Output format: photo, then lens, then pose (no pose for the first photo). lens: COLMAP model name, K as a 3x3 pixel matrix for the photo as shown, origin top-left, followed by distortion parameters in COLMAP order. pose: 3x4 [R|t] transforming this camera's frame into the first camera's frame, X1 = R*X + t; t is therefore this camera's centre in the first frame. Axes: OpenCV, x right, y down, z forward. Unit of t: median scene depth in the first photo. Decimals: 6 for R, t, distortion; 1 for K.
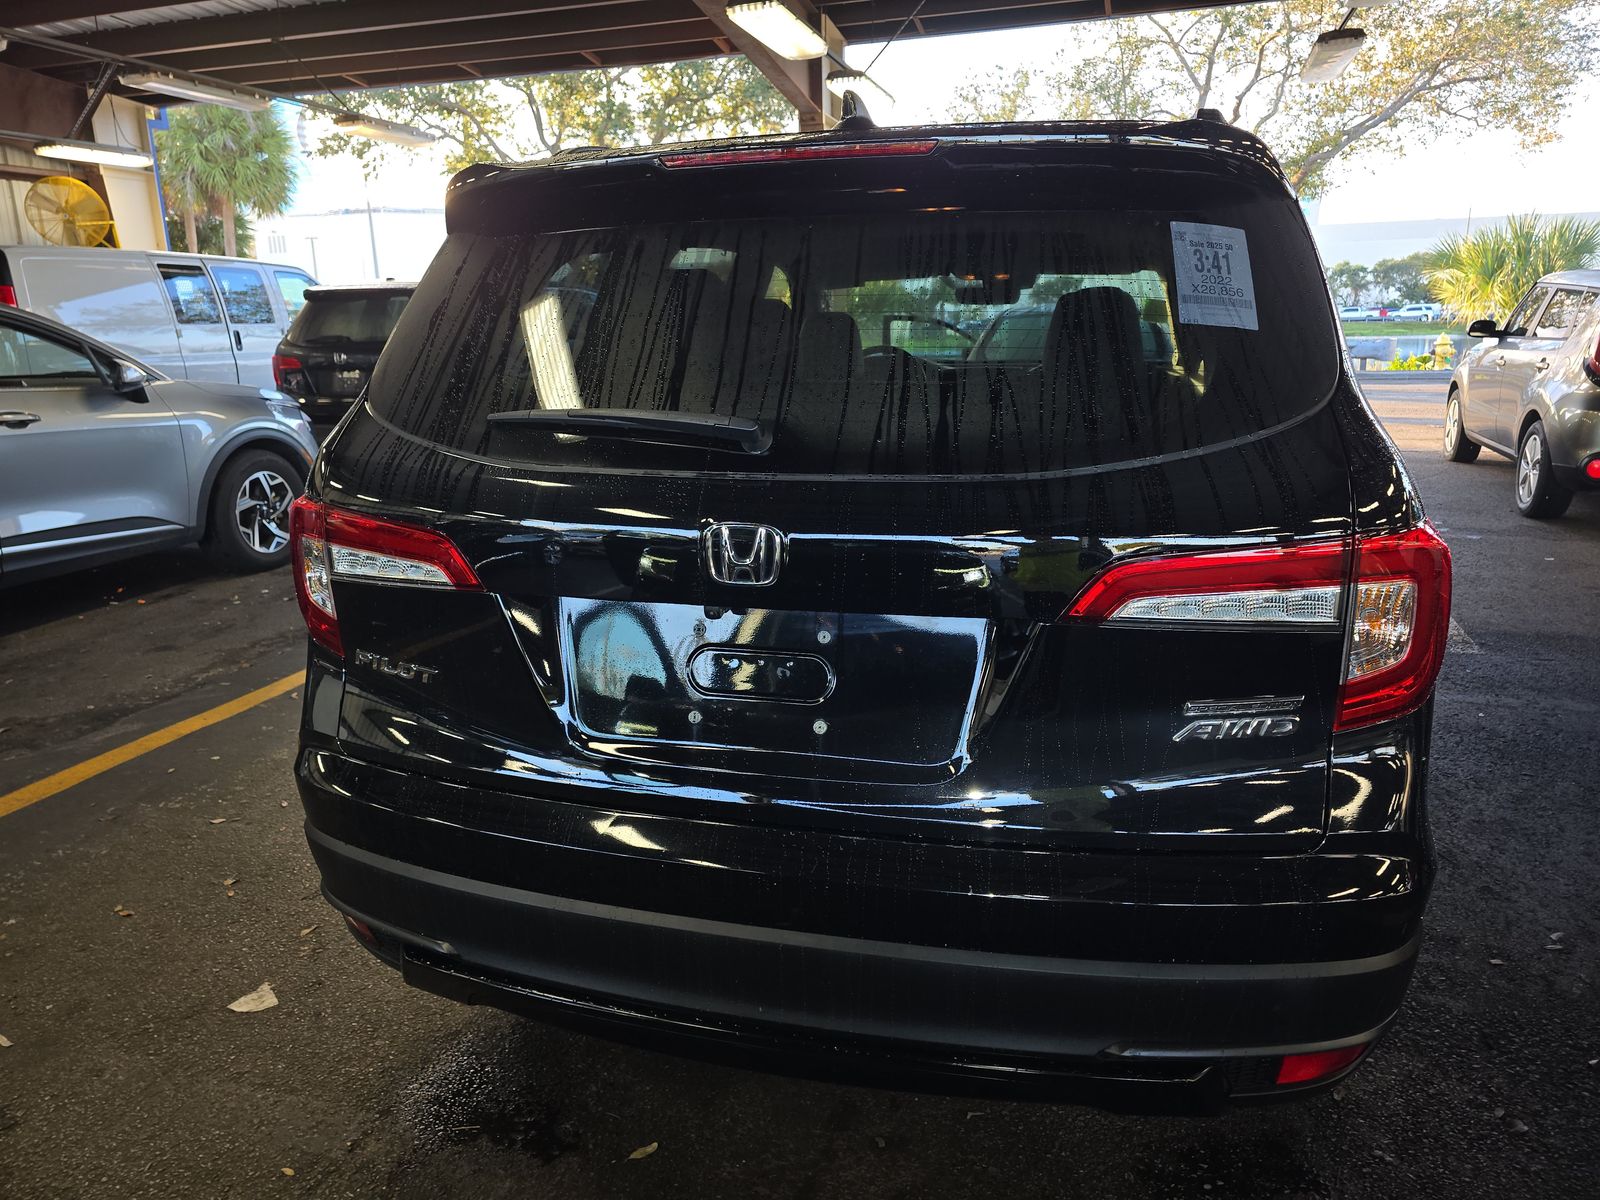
lens RADIAL K [[1082.4, 0, 798.9], [0, 1082.4, 591.5], [0, 0, 1]] dist [0.052571, -0.055055]
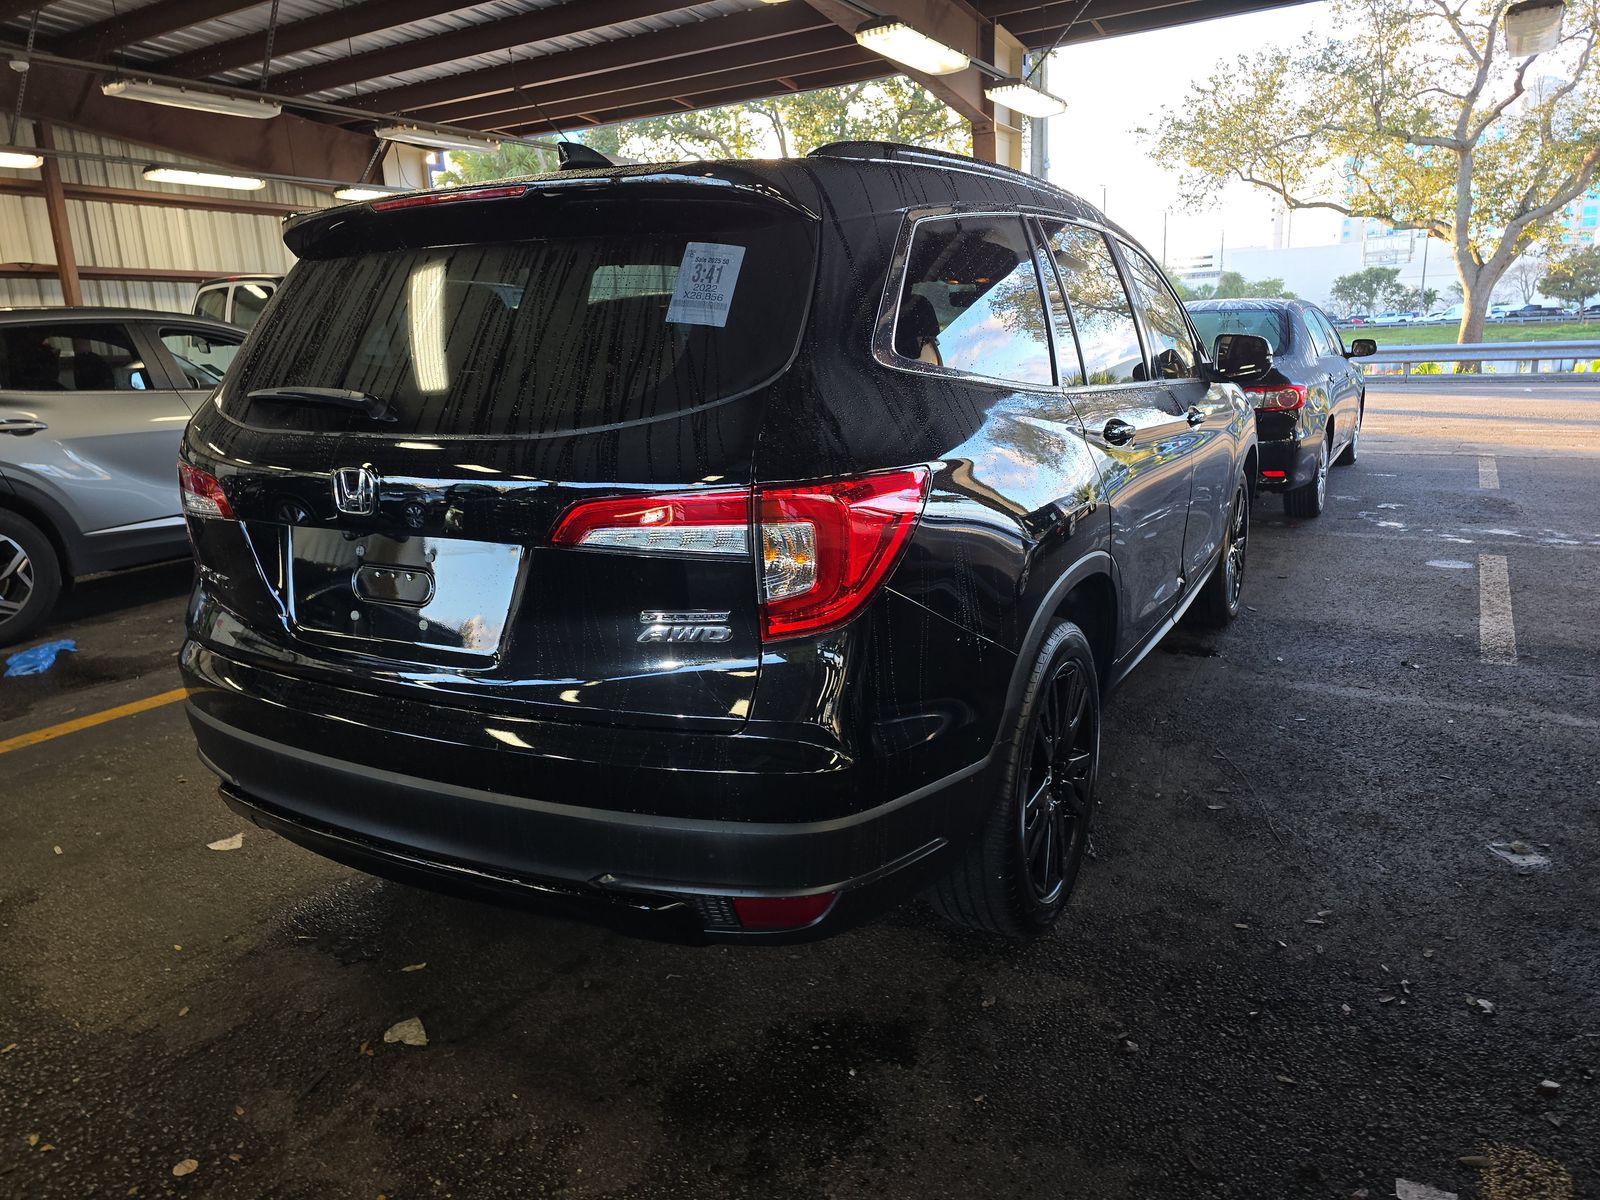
lens RADIAL K [[1082.4, 0, 798.9], [0, 1082.4, 591.5], [0, 0, 1]] dist [0.052571, -0.055055]
pose [[0.968932, 0.041172, -0.243876, 0.523953], [-0.042834, 0.999081, -0.001514, 0.043590], [0.243589, 0.011913, 0.969805, -0.131717]]
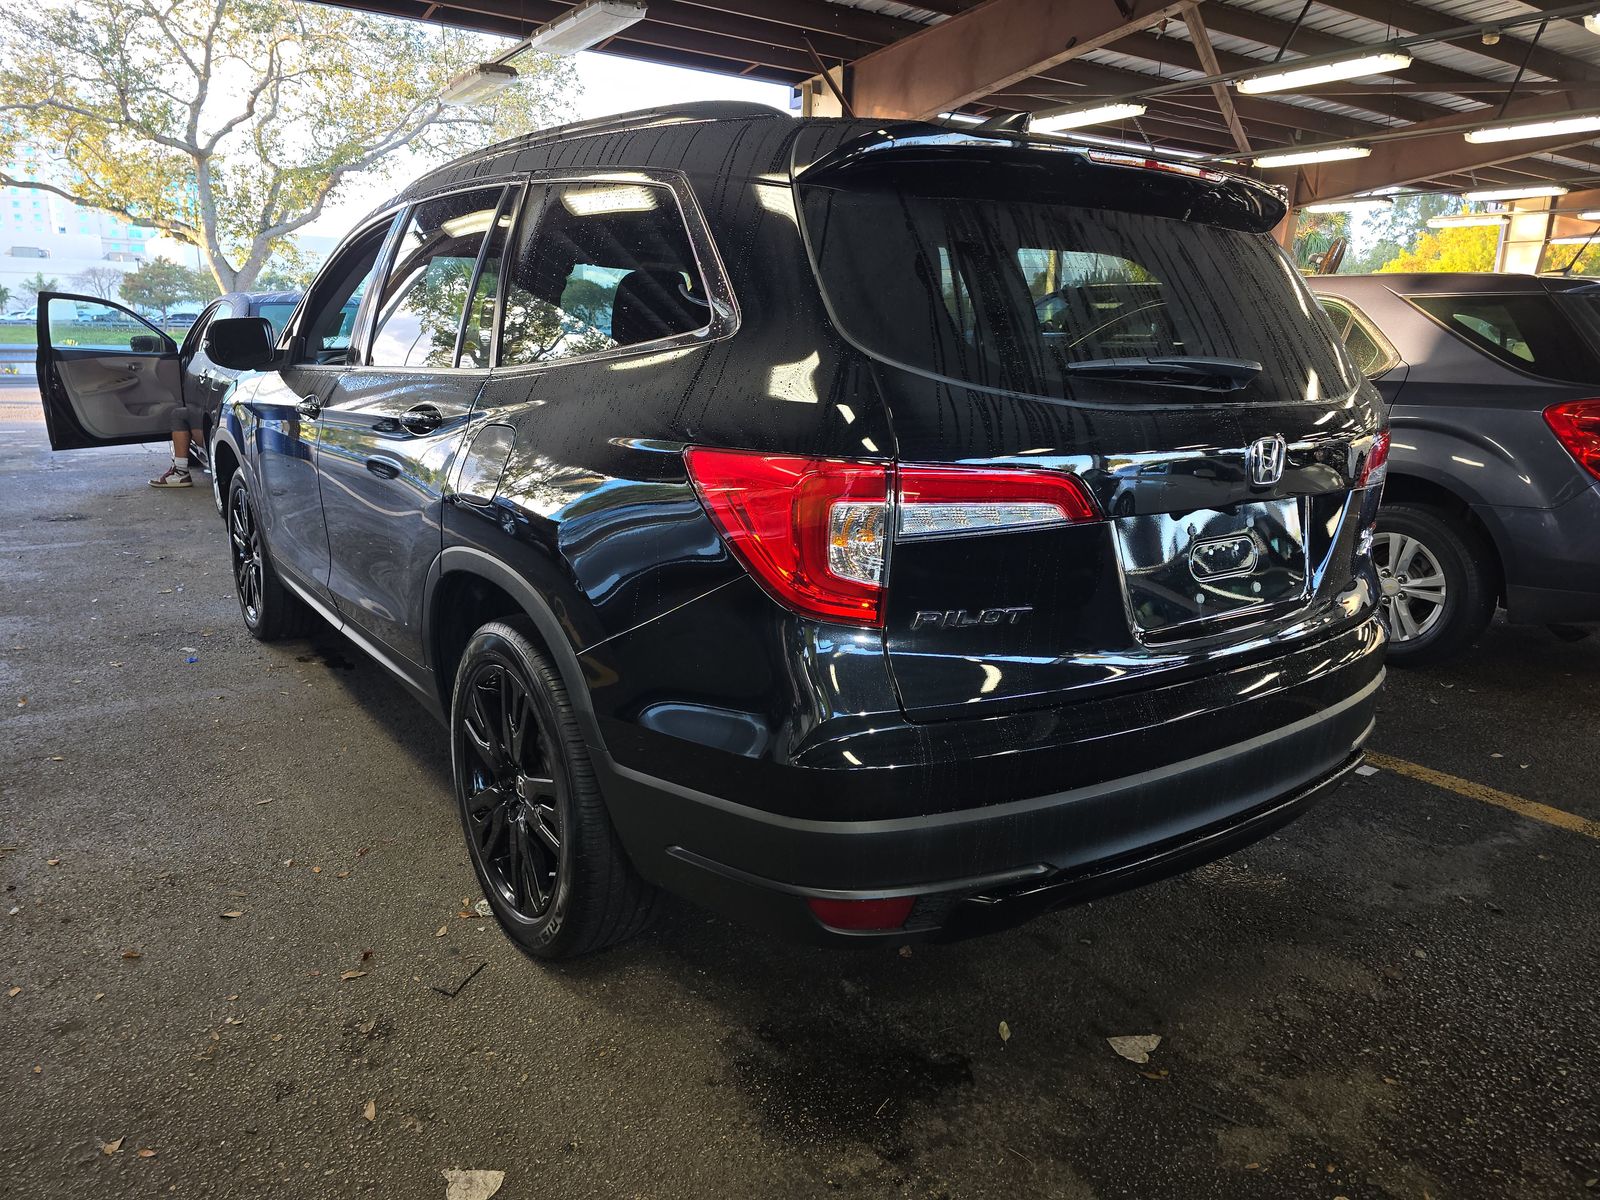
lens RADIAL K [[1082.4, 0, 798.9], [0, 1082.4, 591.5], [0, 0, 1]] dist [0.052571, -0.055055]
pose [[0.614803, -0.147065, 0.774848, -0.868896], [0.153054, 0.986031, 0.065706, -0.029857], [-0.773687, 0.078197, 0.628724, 0.347861]]
